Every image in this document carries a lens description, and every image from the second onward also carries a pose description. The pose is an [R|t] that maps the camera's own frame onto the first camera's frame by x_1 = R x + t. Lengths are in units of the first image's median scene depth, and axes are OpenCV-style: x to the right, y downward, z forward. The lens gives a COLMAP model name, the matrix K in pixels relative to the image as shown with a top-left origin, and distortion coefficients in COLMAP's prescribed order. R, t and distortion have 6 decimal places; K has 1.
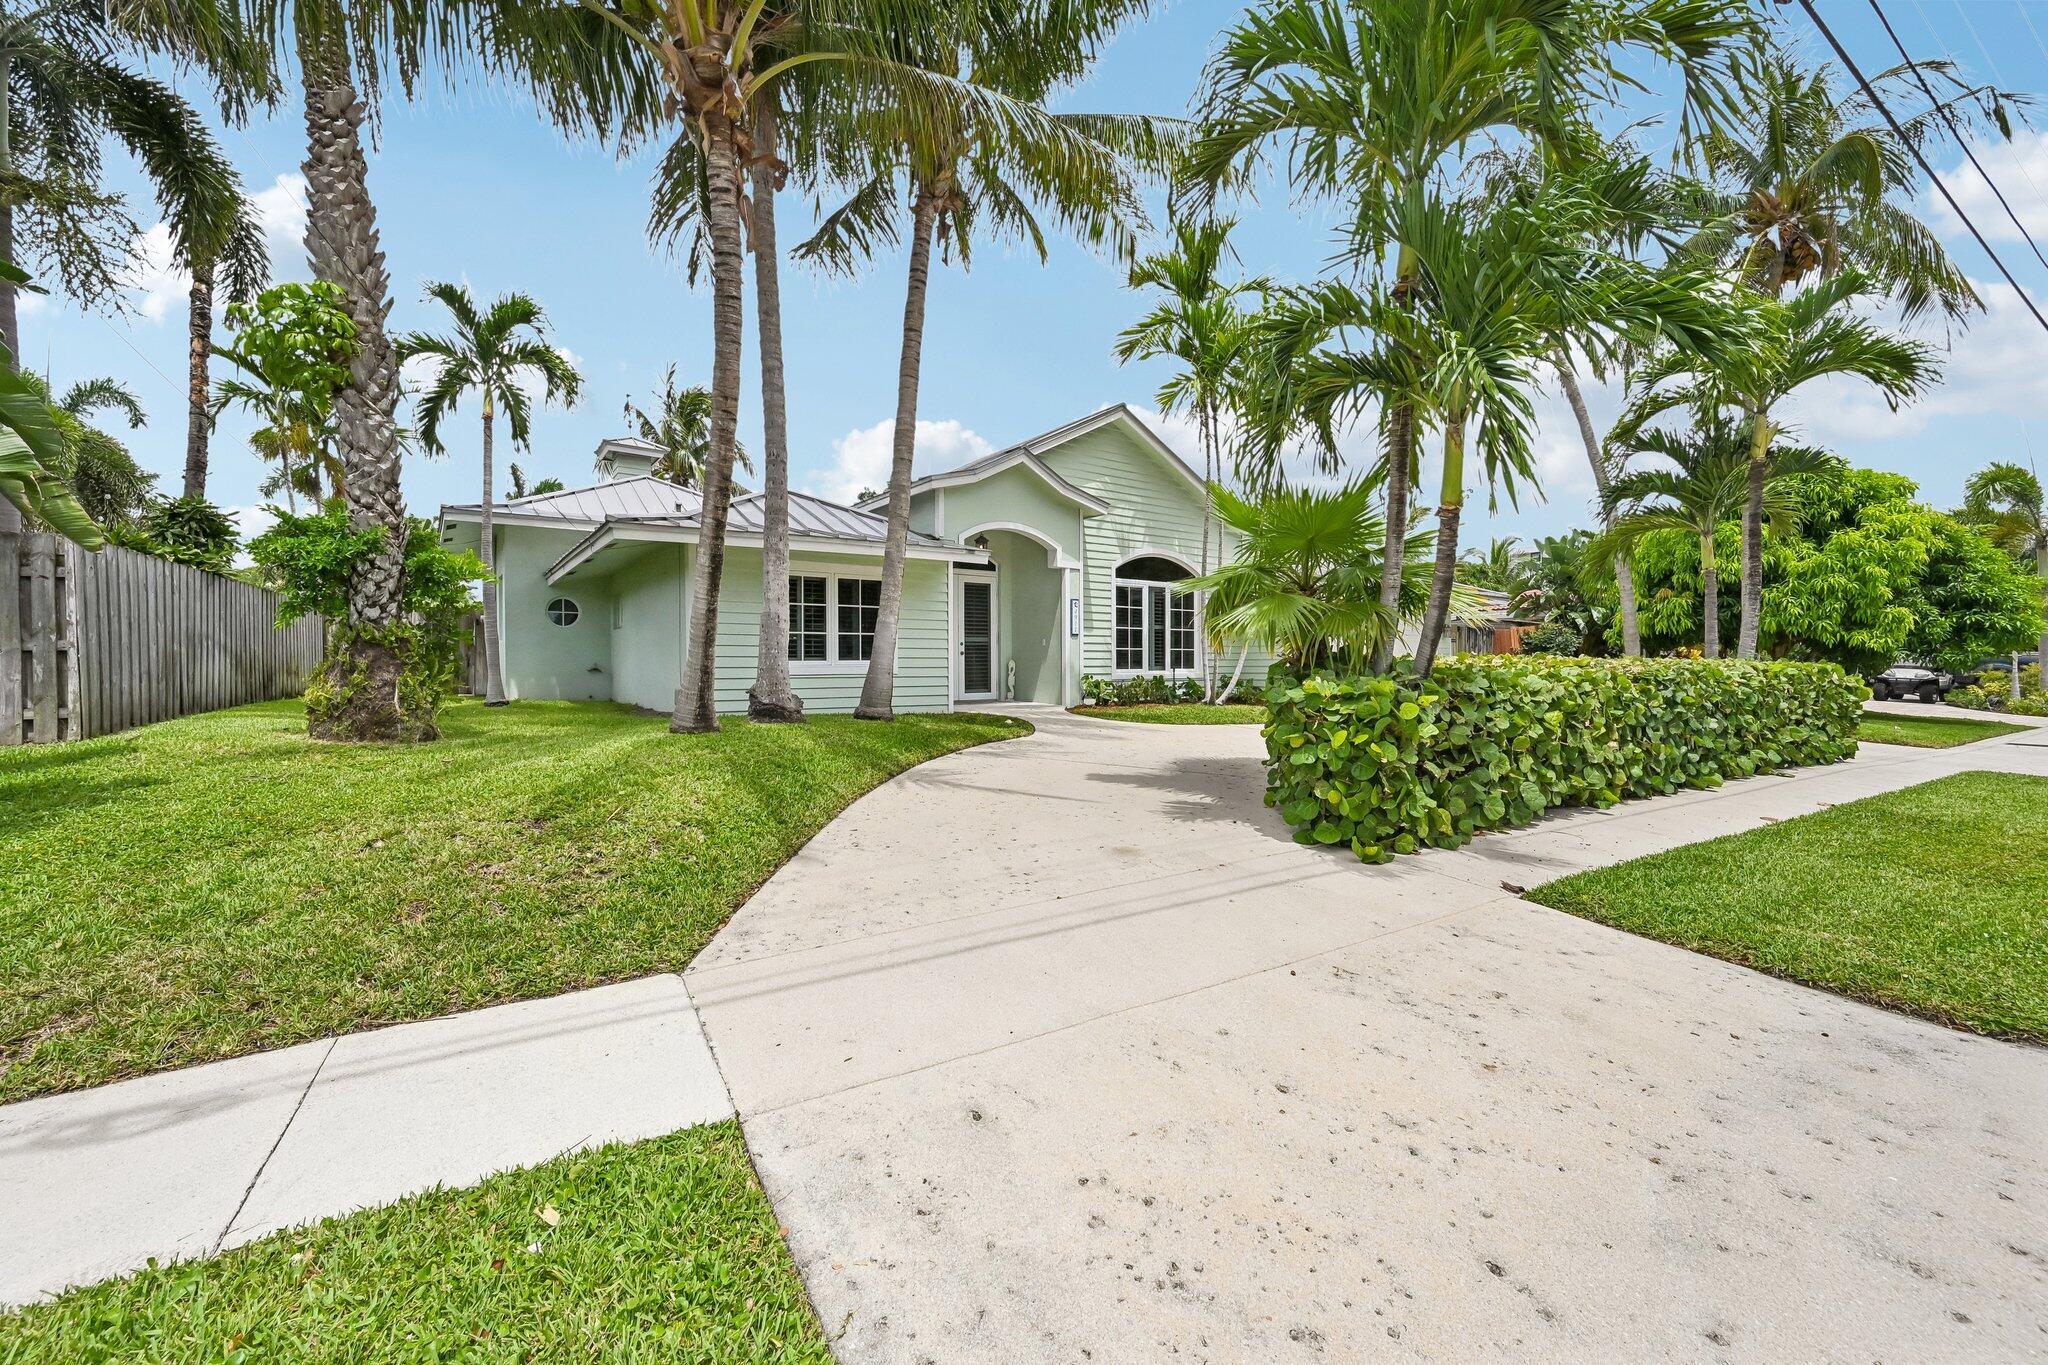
lens RADIAL K [[832.7, 0, 1024.4], [0, 832.7, 673.2], [0, 0, 1]] dist [0.004599, 0.000205]
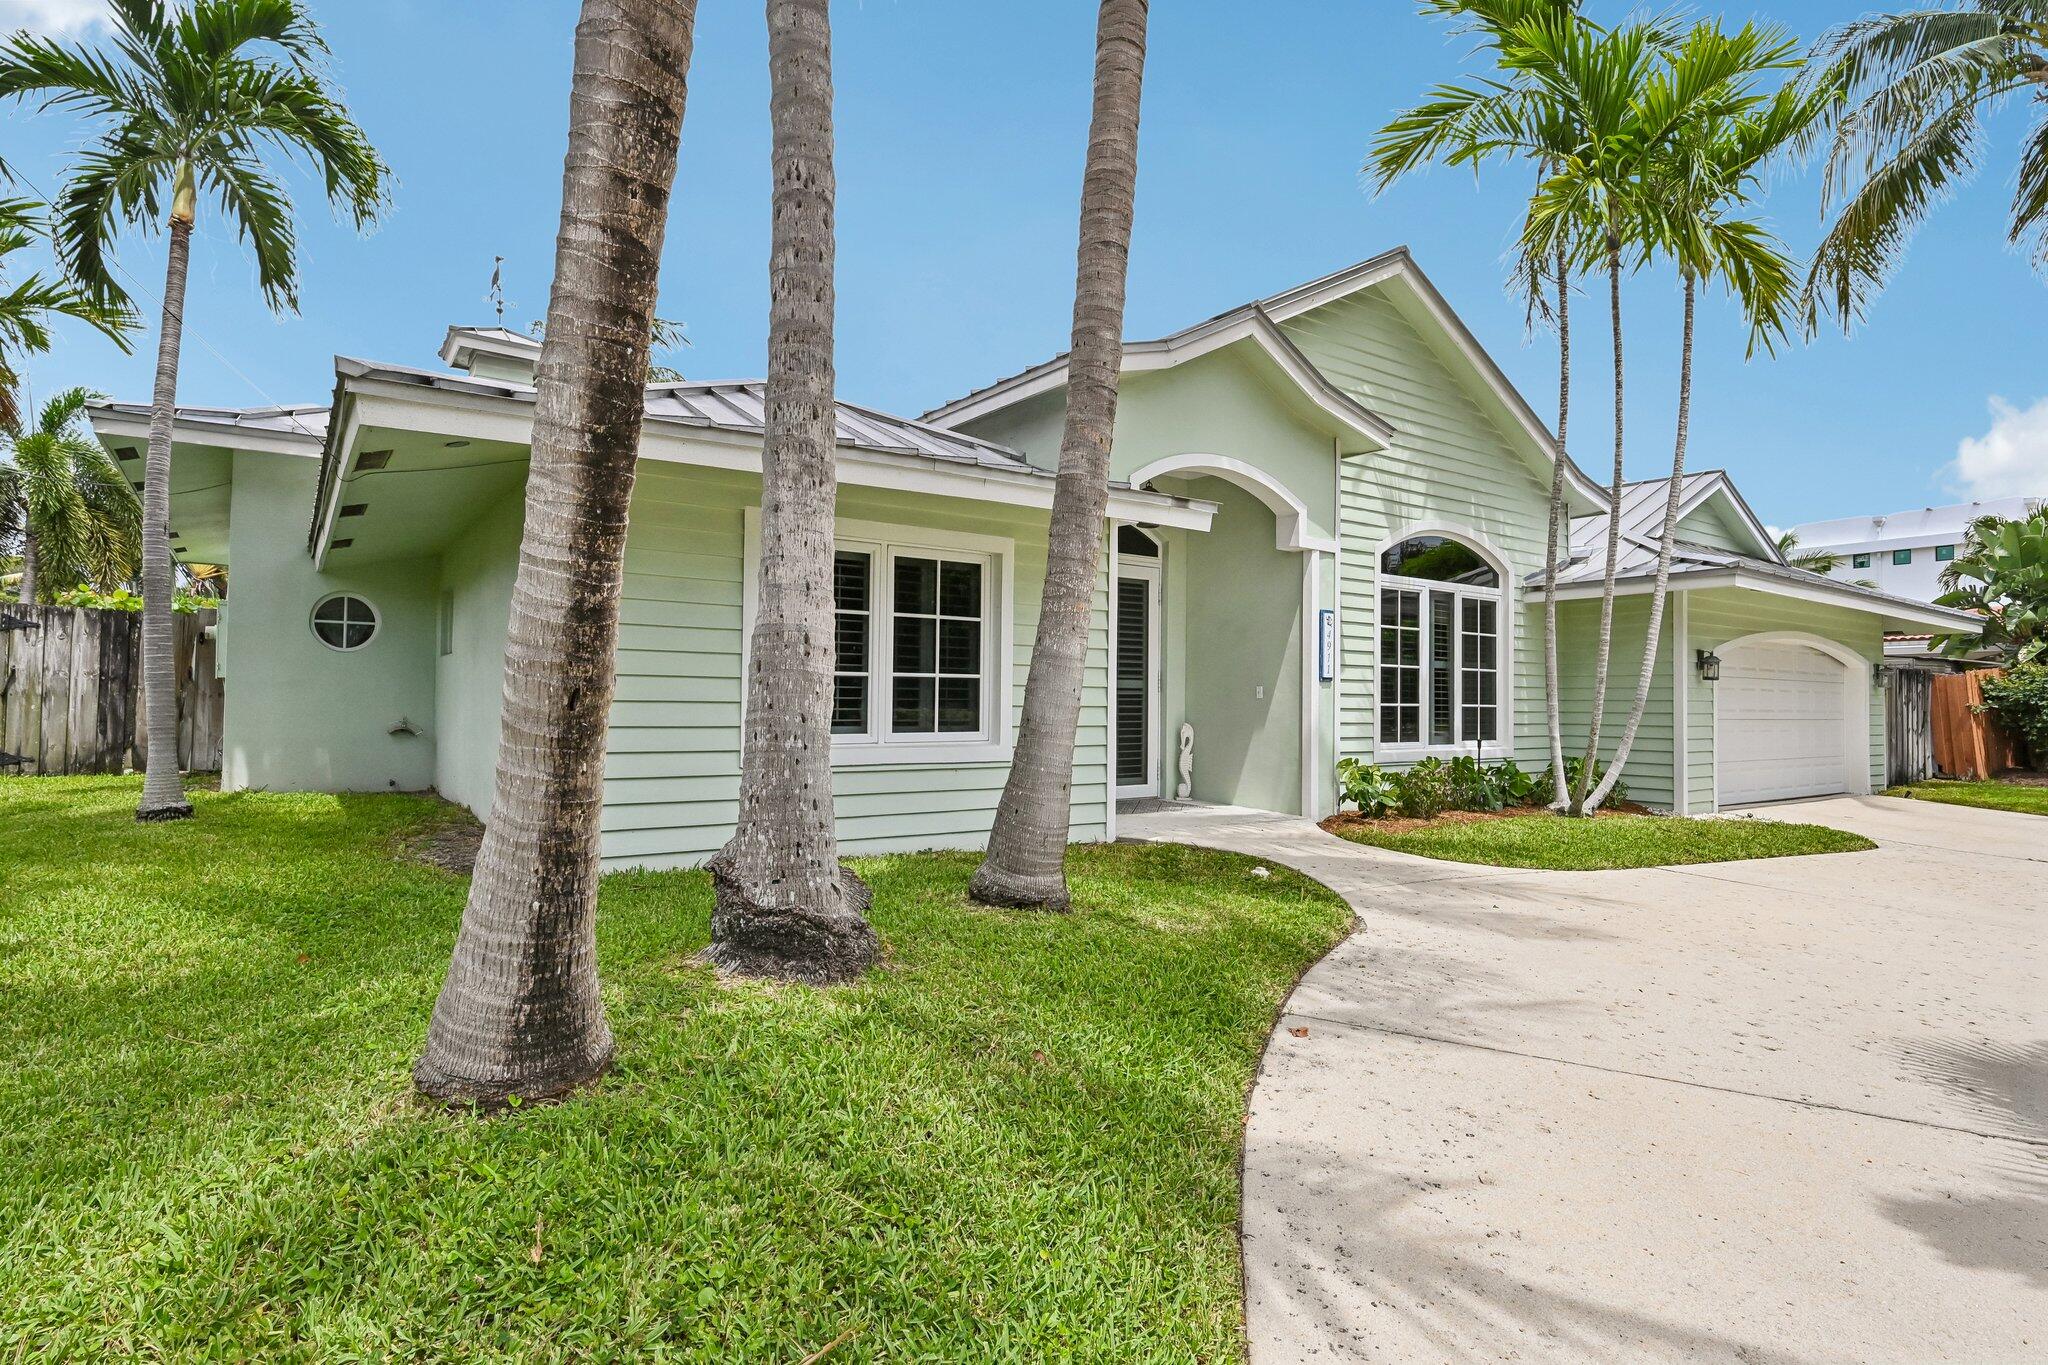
lens RADIAL K [[1077.8, 0, 1028.3], [0, 1077.8, 683.7], [0, 0, 1]] dist [-0.005312, 0.001305]
pose [[0.999816, 0.013722, -0.013411, -0.114104], [-0.014073, 0.999551, -0.026441, -0.022748], [0.013042, 0.026625, 0.999560, 0.324511]]
